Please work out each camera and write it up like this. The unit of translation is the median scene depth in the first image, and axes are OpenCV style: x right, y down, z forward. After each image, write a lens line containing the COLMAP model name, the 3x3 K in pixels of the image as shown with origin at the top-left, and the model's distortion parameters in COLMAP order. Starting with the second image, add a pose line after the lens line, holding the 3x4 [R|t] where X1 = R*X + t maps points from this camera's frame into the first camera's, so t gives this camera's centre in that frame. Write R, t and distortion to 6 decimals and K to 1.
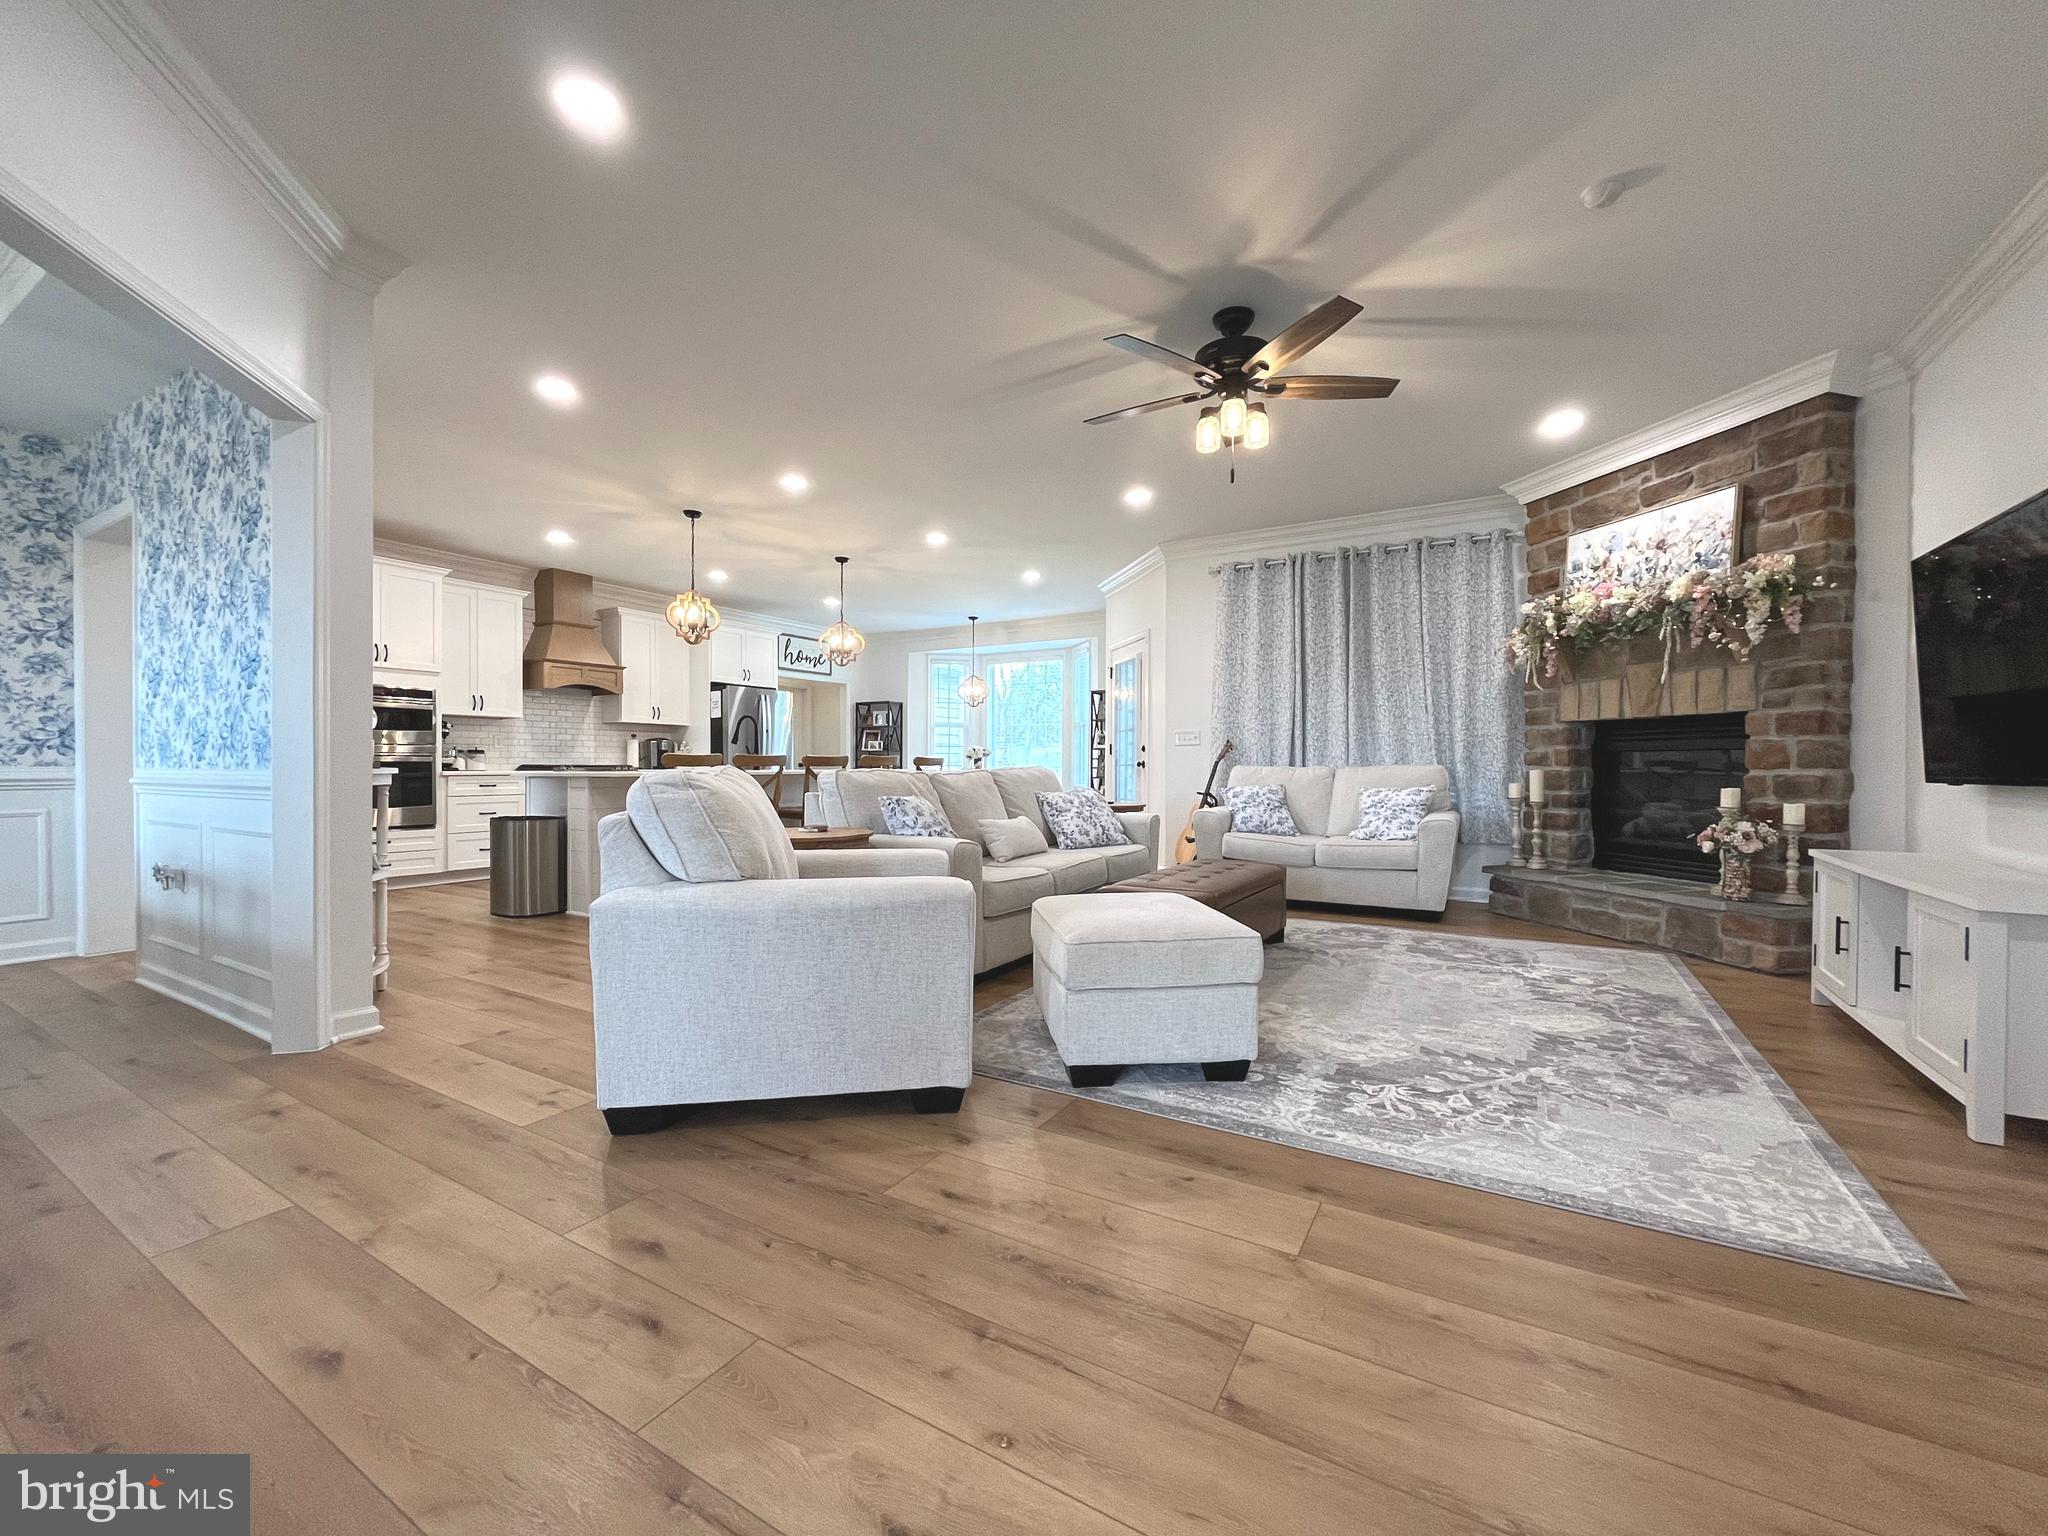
lens RADIAL K [[826.7, 0, 1019.4], [0, 826.7, 770.5], [0, 0, 1]] dist [-0.003642, -0.000427]
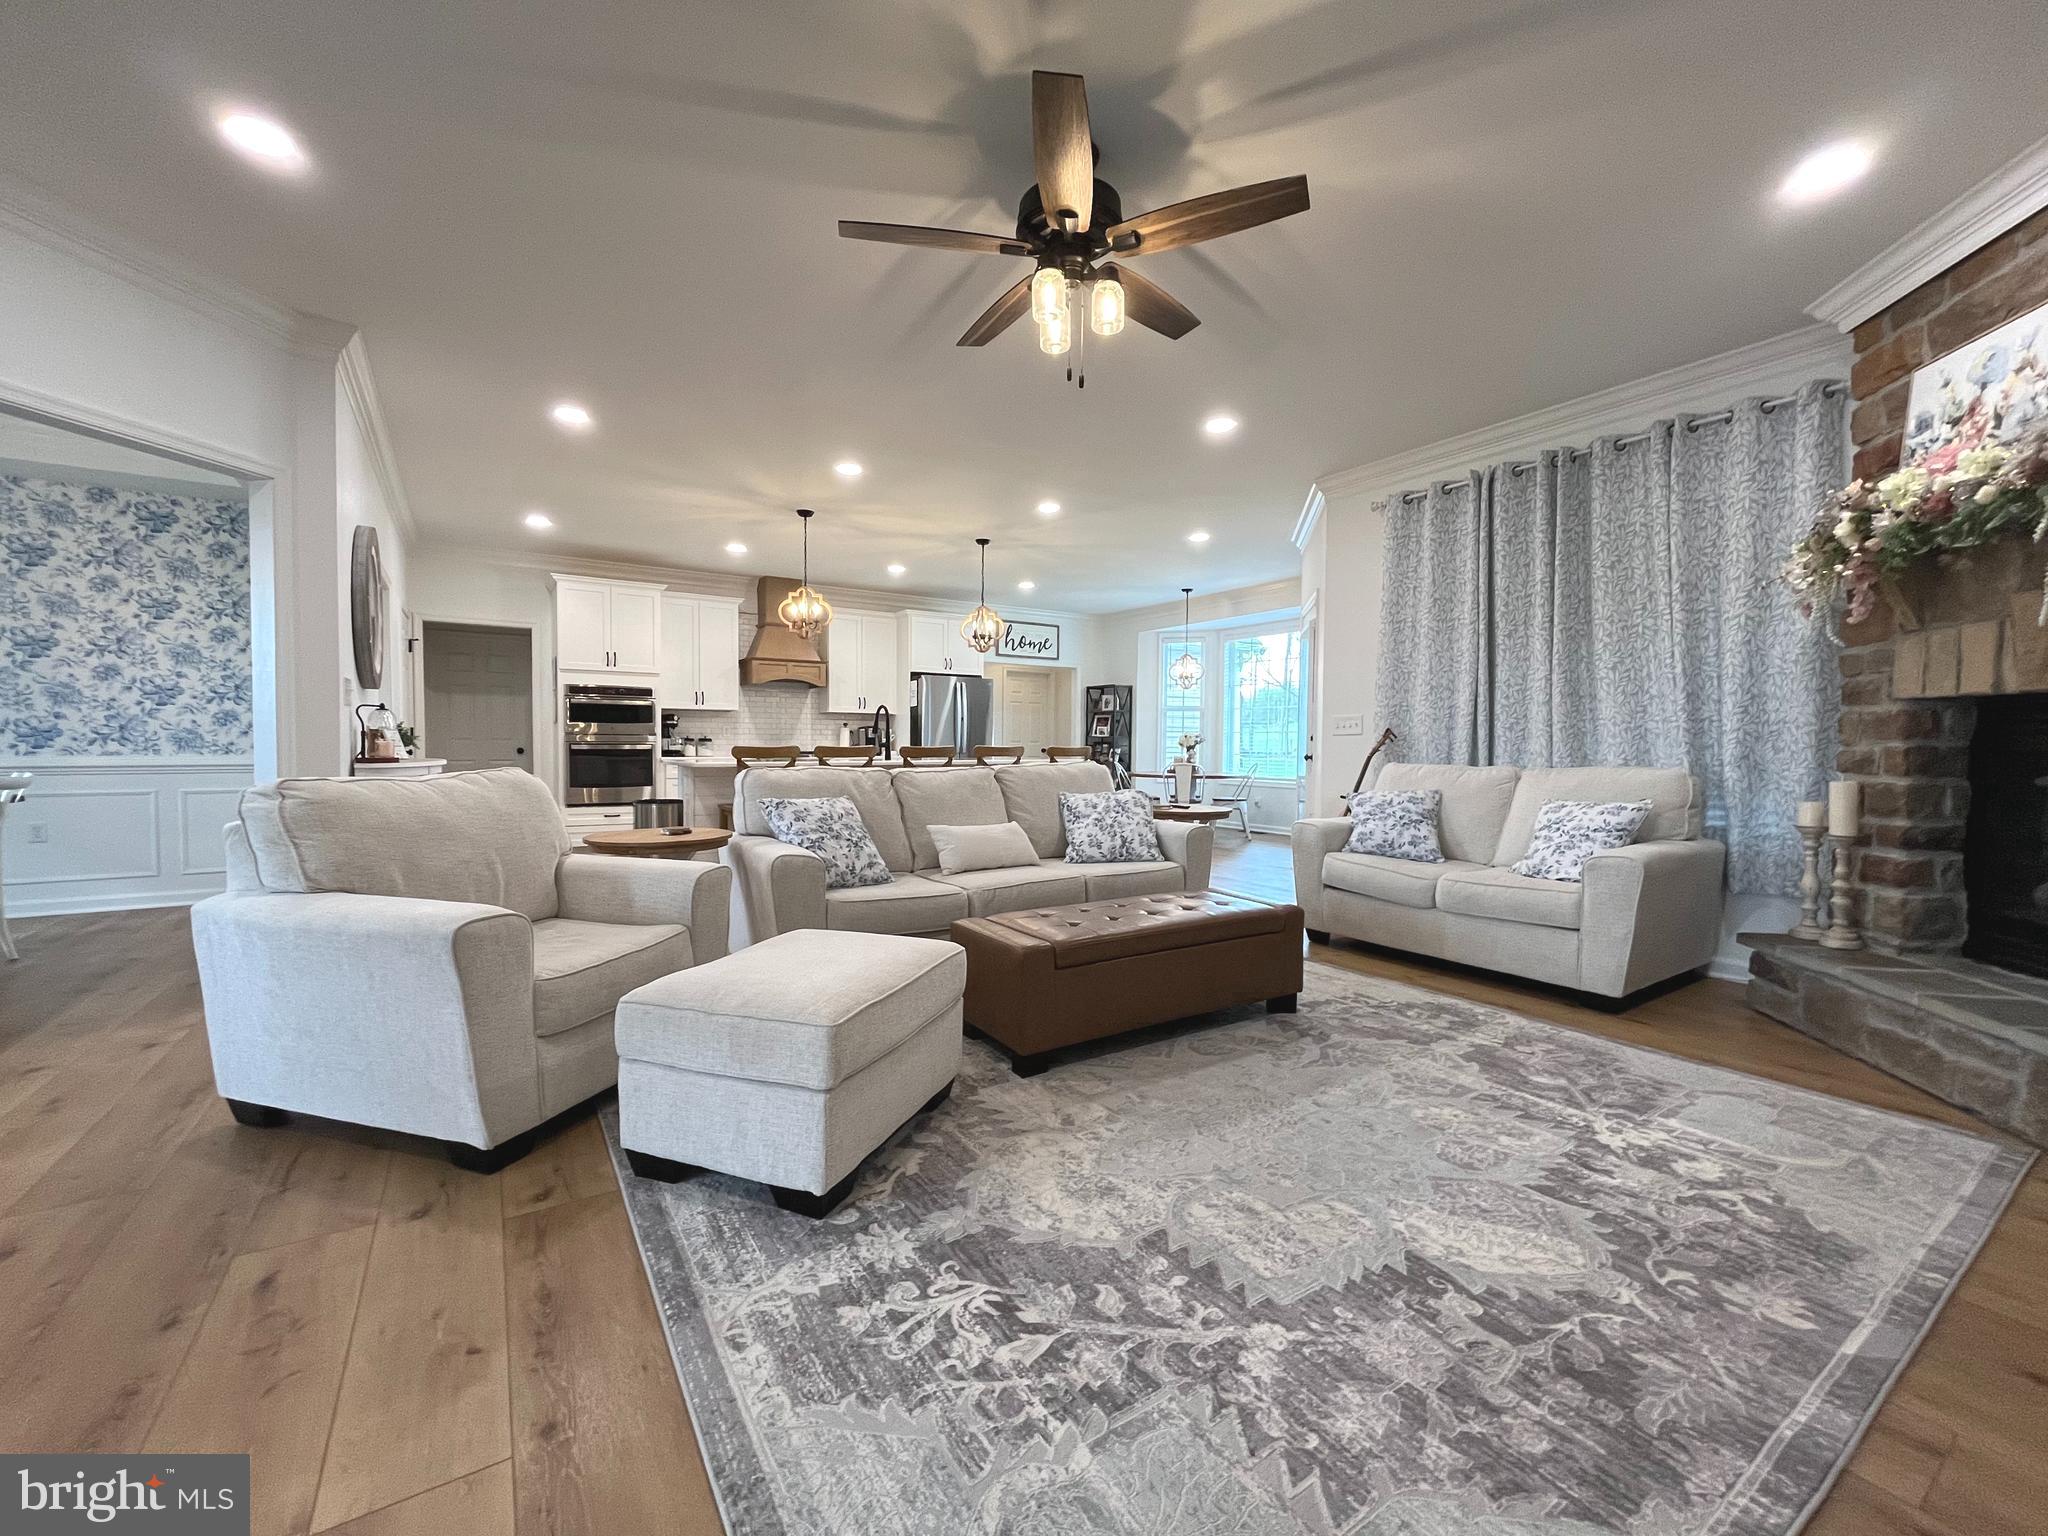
lens RADIAL K [[826.7, 0, 1017.7], [0, 826.7, 771.9], [0, 0, 1]] dist [-0.003642, -0.000427]
pose [[0.896754, 0.019599, -0.442096, 0.361611], [-0.008300, 0.999588, 0.027477, -0.019201], [0.442452, -0.020971, 0.896547, 0.211704]]
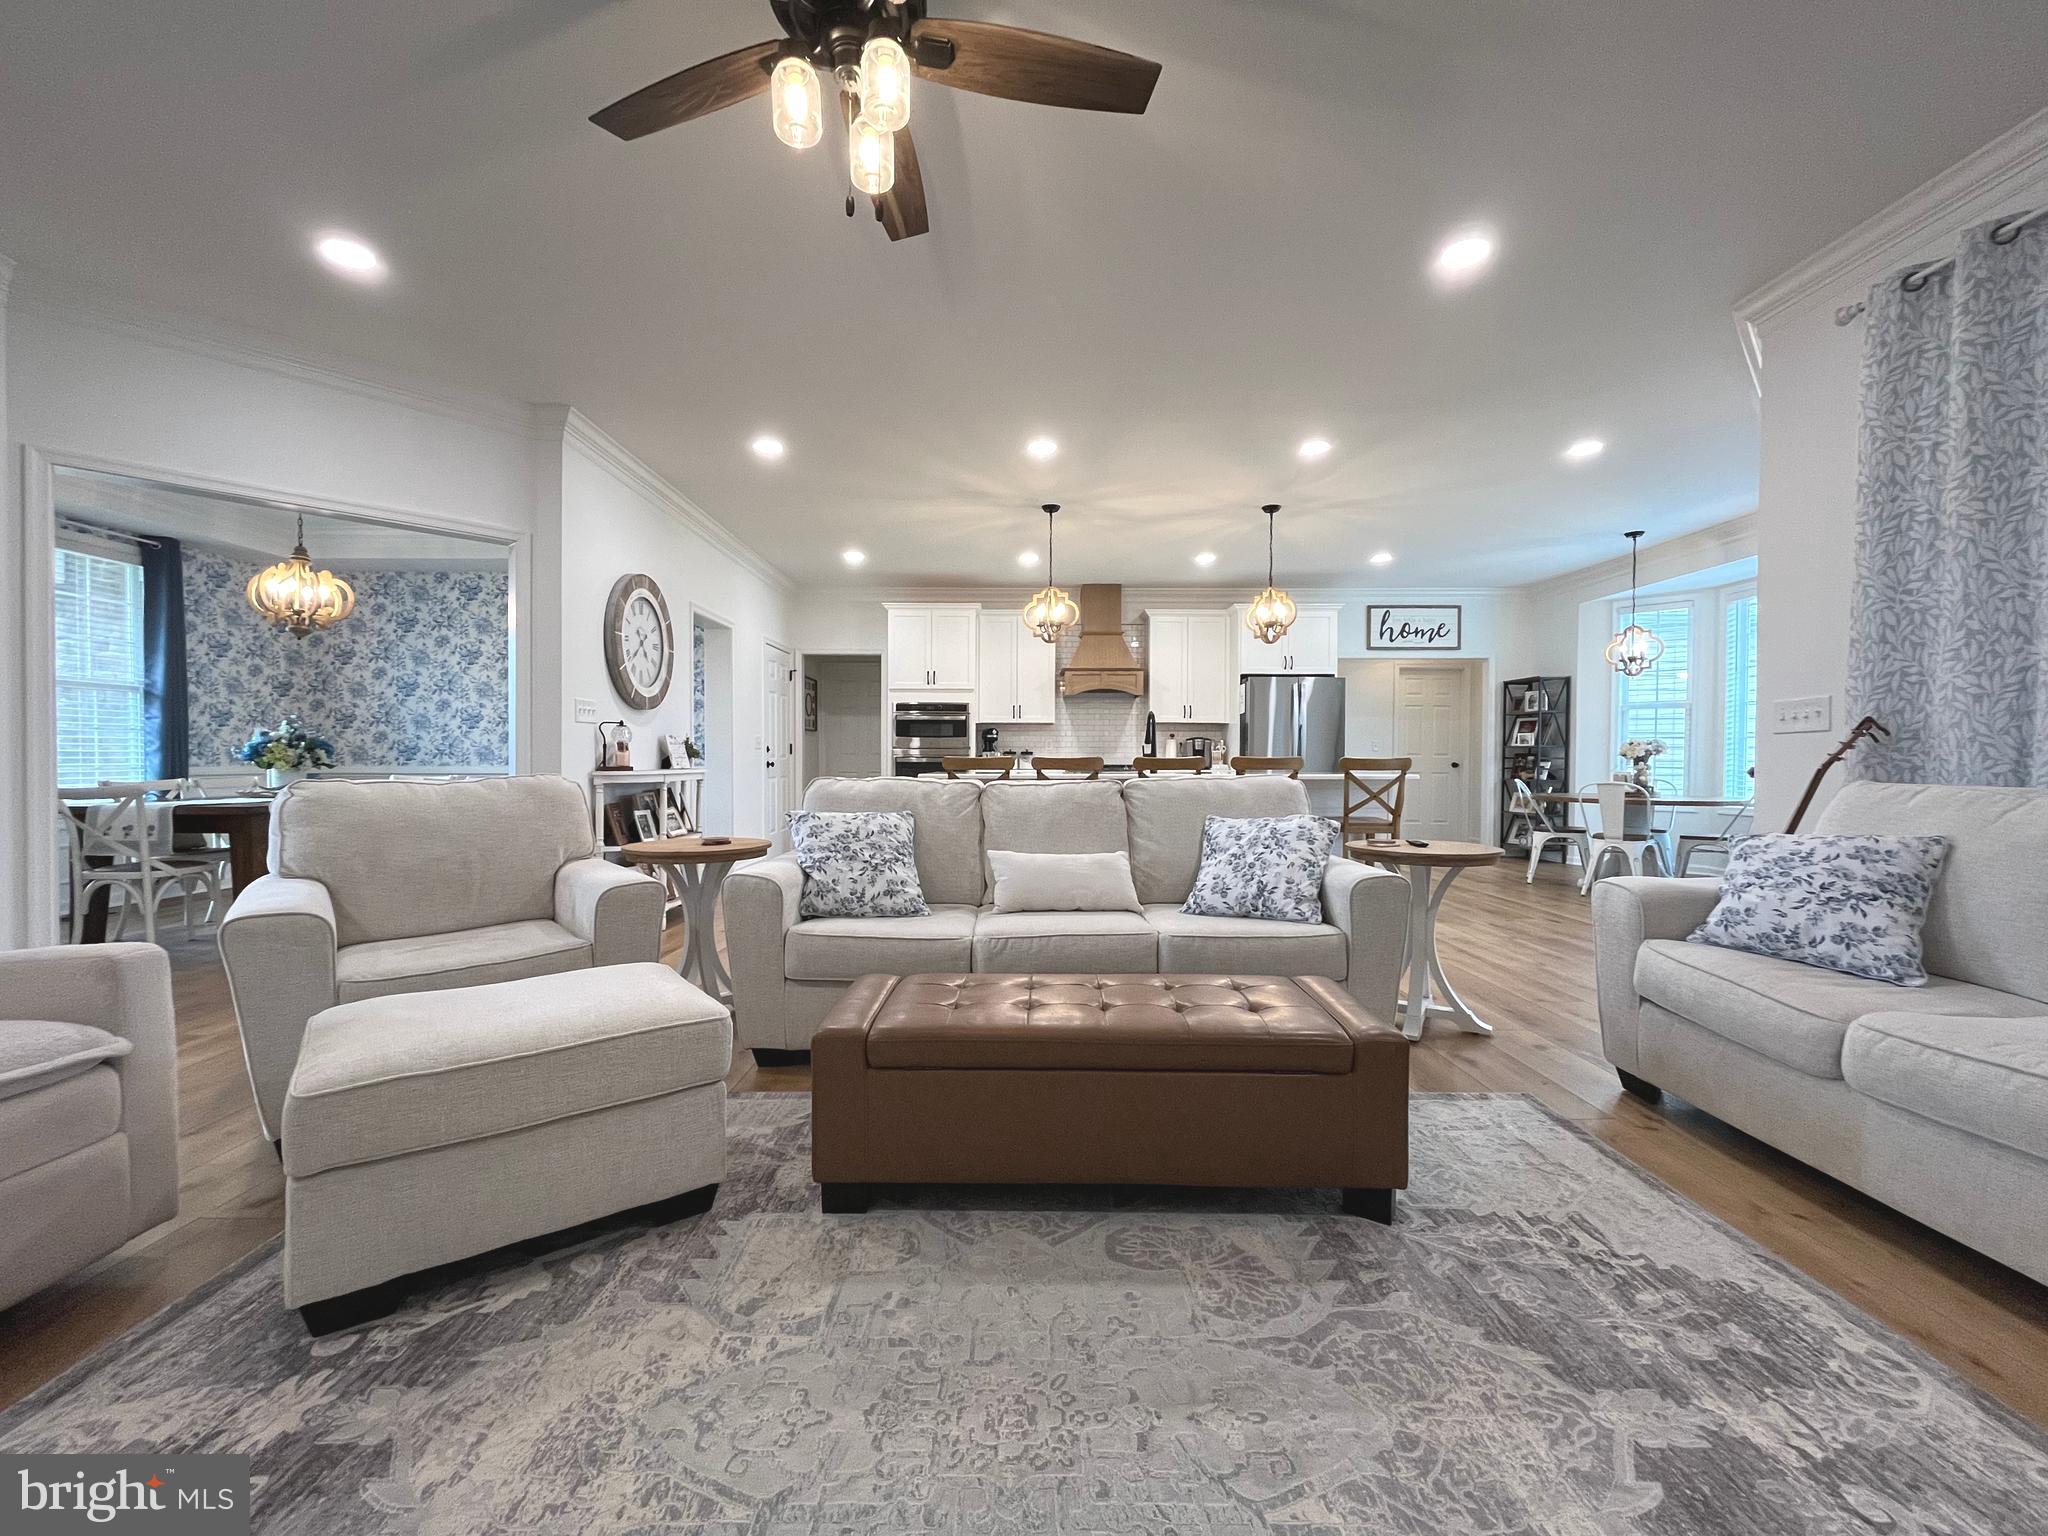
lens RADIAL K [[826.7, 0, 1016.6], [0, 826.7, 772.1], [0, 0, 1]] dist [-0.003642, -0.000427]
pose [[0.510338, 0.014772, -0.859847, 0.494158], [-0.007847, 0.999891, 0.012520, -0.015125], [0.859938, 0.000357, 0.510398, 0.550991]]
